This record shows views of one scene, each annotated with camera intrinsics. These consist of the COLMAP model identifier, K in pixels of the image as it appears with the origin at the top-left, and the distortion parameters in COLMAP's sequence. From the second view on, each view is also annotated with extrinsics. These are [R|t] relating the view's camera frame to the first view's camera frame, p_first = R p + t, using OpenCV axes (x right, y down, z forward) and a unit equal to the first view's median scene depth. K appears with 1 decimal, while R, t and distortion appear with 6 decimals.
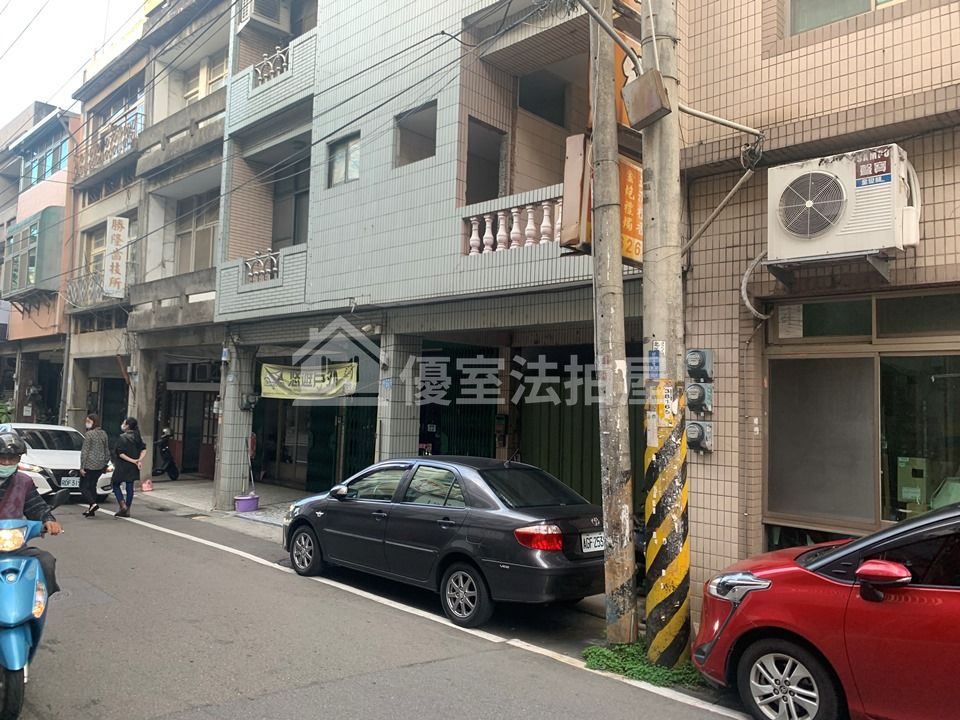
lens RADIAL K [[737.9, 0, 472.4], [0, 737.9, 352.4], [0, 0, 1]] dist [0.032410, -0.038570]
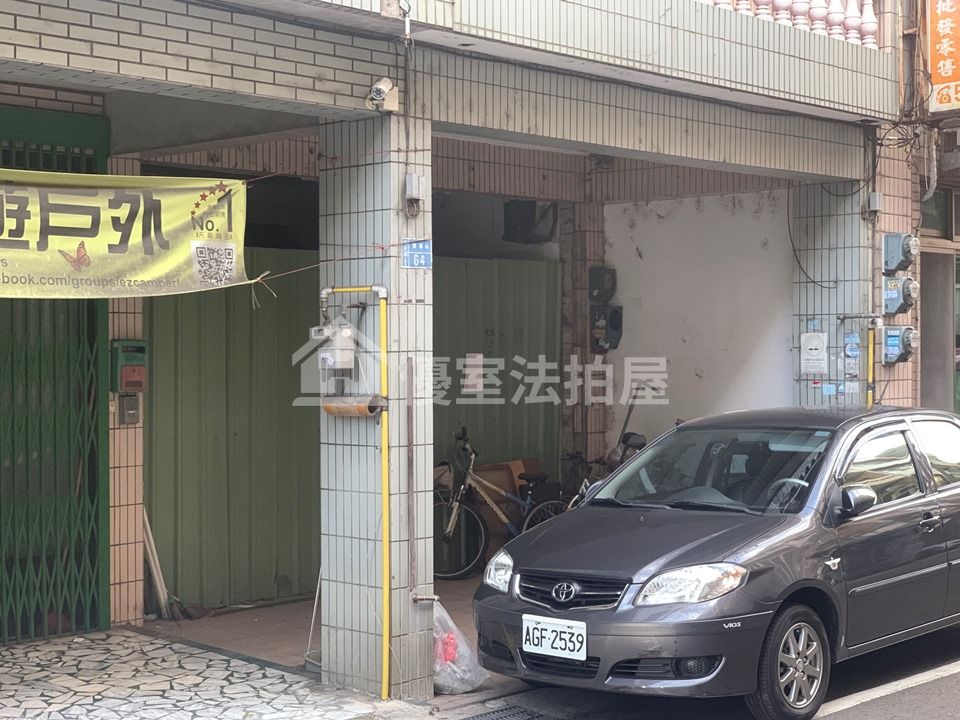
lens RADIAL K [[1565.7, 0, 501.7], [0, 1565.7, 351.0], [0, 0, 1]] dist [0.045525, 0.000000]
pose [[-0.032111, -0.037356, 0.998786, -1.374843], [-0.067337, 0.997112, 0.035129, 0.092234], [-0.997213, -0.066127, -0.034534, 1.518578]]
